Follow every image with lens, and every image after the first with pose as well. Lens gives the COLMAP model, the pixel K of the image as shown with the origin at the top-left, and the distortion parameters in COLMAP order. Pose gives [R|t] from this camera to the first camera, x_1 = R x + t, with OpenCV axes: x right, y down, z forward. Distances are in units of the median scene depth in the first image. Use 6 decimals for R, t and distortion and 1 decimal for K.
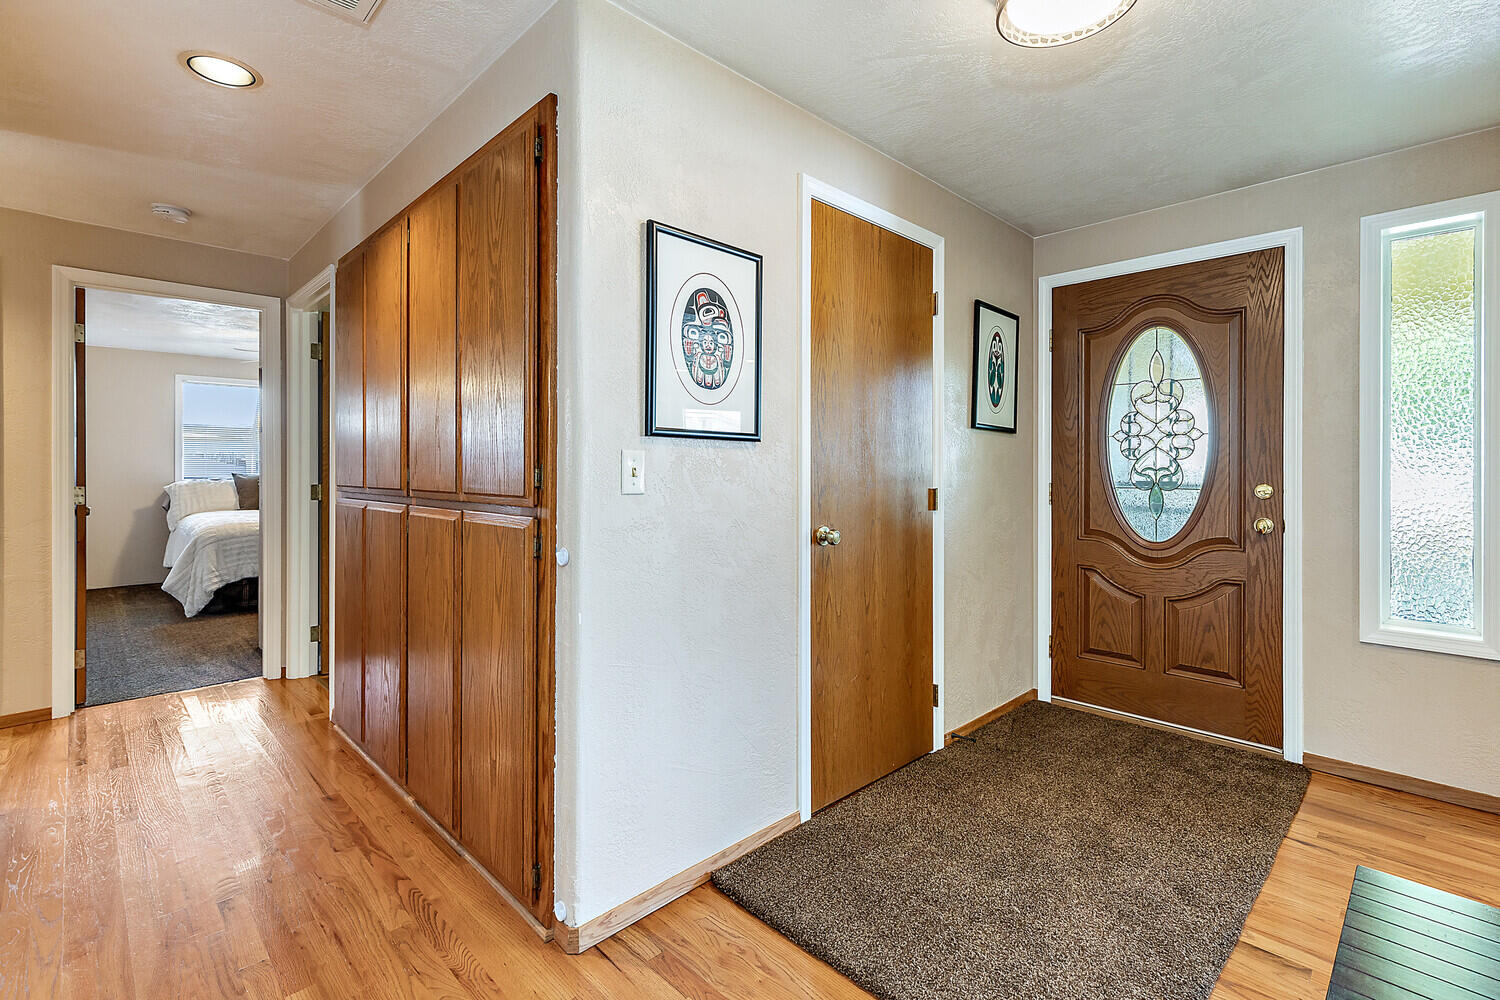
lens RADIAL K [[686.3, 0, 749.3], [0, 686.3, 476.3], [0, 0, 1]] dist [0.004785, 0.000146]
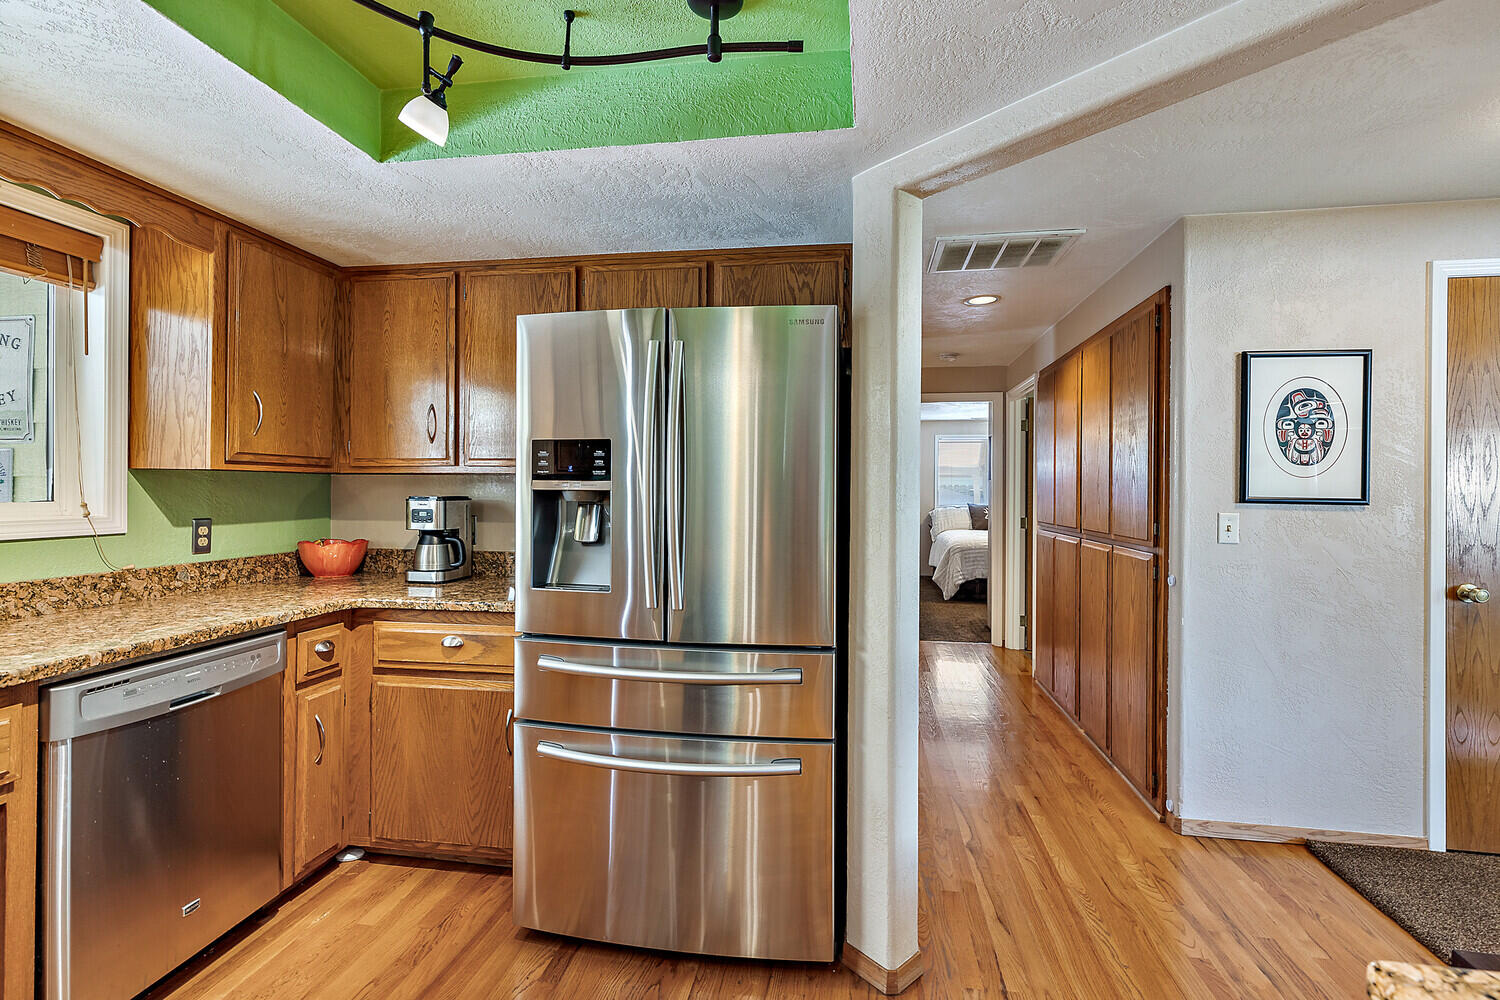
lens RADIAL K [[686.3, 0, 749.3], [0, 686.3, 476.3], [0, 0, 1]] dist [0.004785, 0.000146]
pose [[0.593399, -0.010534, -0.804839, 0.356789], [-0.015530, 0.999578, -0.024533, -0.056902], [0.804758, 0.027057, 0.592985, -0.605752]]
